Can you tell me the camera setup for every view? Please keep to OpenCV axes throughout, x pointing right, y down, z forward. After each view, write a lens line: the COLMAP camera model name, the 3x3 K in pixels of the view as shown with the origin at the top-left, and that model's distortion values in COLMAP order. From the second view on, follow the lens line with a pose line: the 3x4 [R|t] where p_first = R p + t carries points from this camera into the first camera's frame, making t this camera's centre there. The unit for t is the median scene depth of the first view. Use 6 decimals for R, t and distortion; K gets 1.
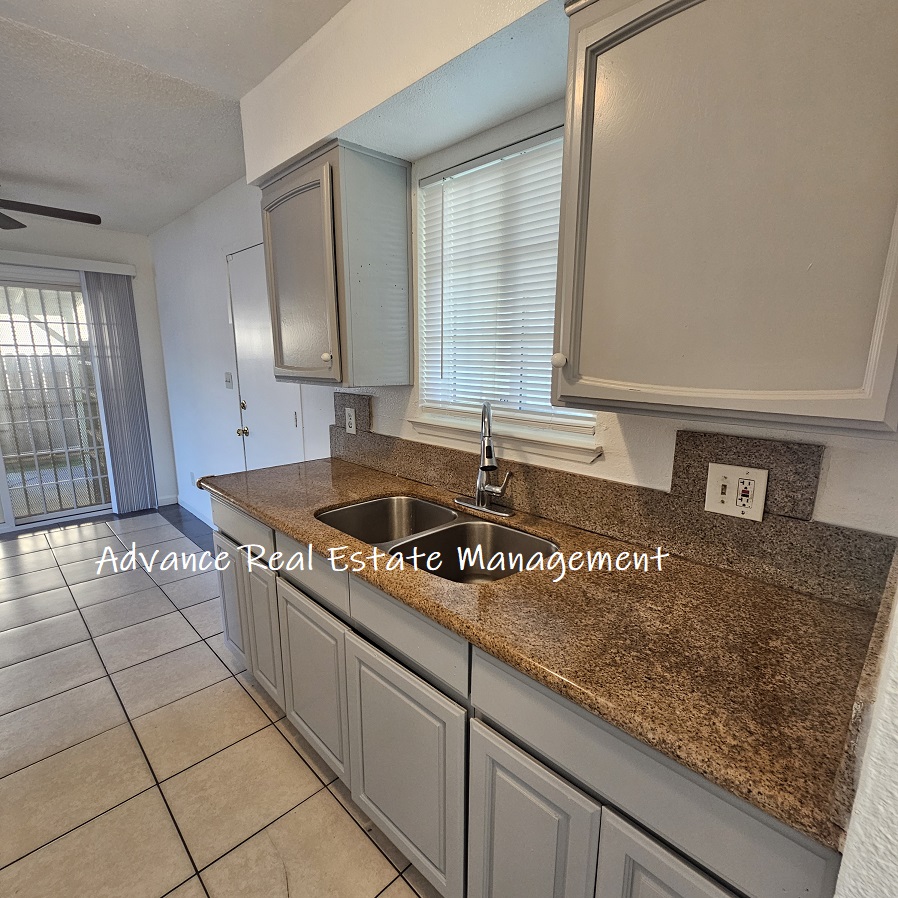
lens RADIAL K [[484.1, 0, 458.9], [0, 484.1, 454.8], [0, 0, 1]] dist [-0.002486, -0.001214]
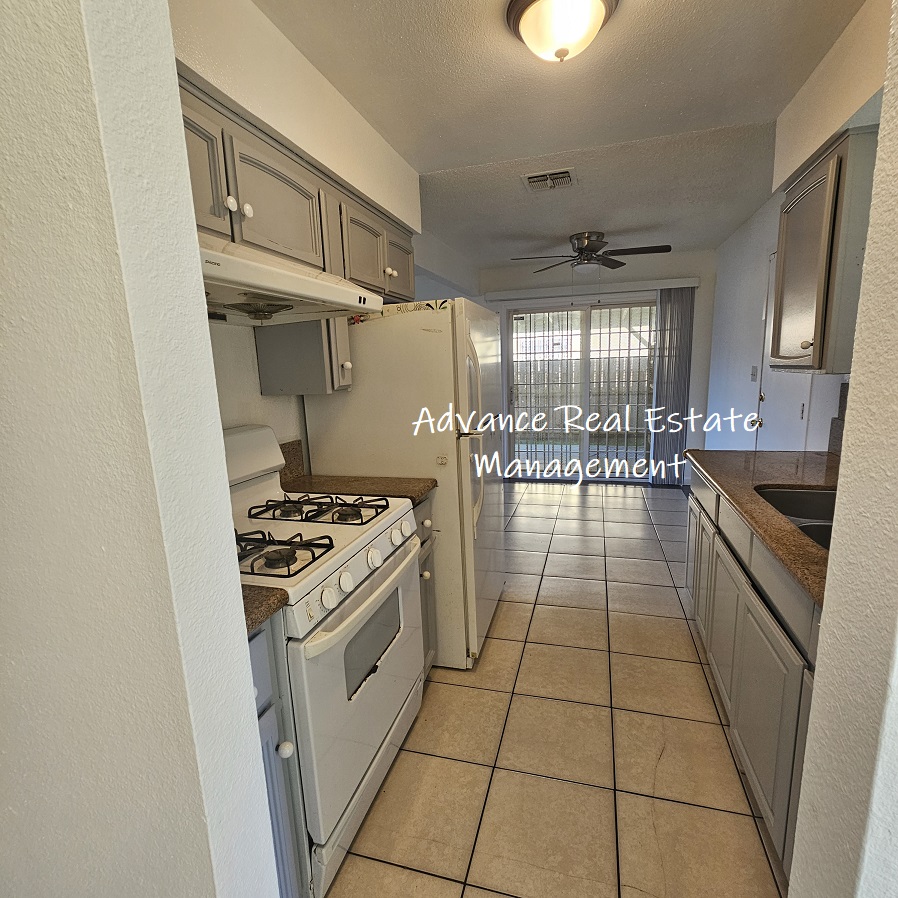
lens RADIAL K [[484.1, 0, 458.9], [0, 484.1, 454.8], [0, 0, 1]] dist [-0.002486, -0.001214]
pose [[0.489055, 0.143014, -0.860449, 0.145727], [-0.143858, 0.986183, 0.082147, 0.026012], [0.860308, 0.083608, 0.502872, -0.072513]]
